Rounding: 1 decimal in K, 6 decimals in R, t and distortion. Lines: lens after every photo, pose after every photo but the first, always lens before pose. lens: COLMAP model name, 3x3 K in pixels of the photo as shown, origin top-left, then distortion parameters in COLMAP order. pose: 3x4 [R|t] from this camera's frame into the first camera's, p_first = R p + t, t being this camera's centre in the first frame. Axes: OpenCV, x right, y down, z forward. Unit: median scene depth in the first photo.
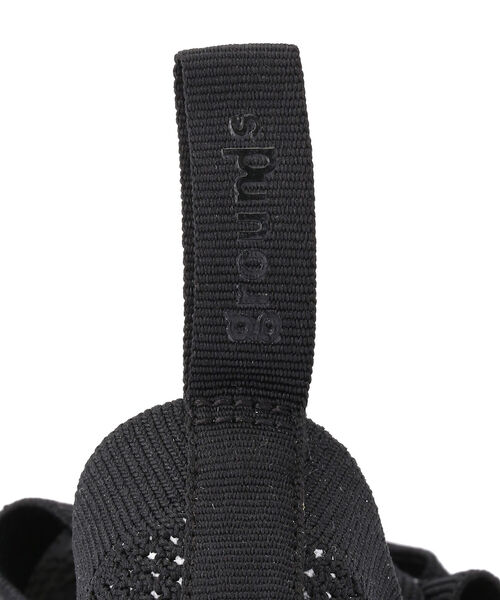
lens RADIAL K [[3384.0, 0, 250.2], [0, 3384.0, 299.8], [0, 0, 1]] dist [-2.419745, 0.000000]
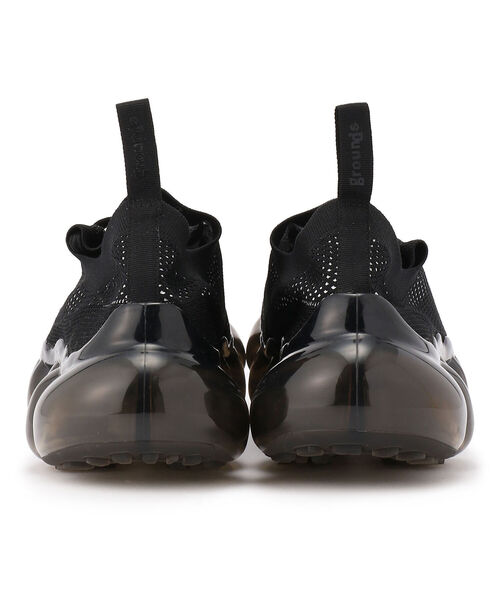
lens RADIAL K [[1504.6, 0, 250.0], [0, 1504.6, 300.6], [0, 0, 1]] dist [0.556540, 0.000000]
pose [[0.997779, -0.014493, -0.065018, -0.009568], [0.020687, 0.995202, 0.095629, -0.022217], [0.063321, -0.096761, 0.993291, -0.709439]]
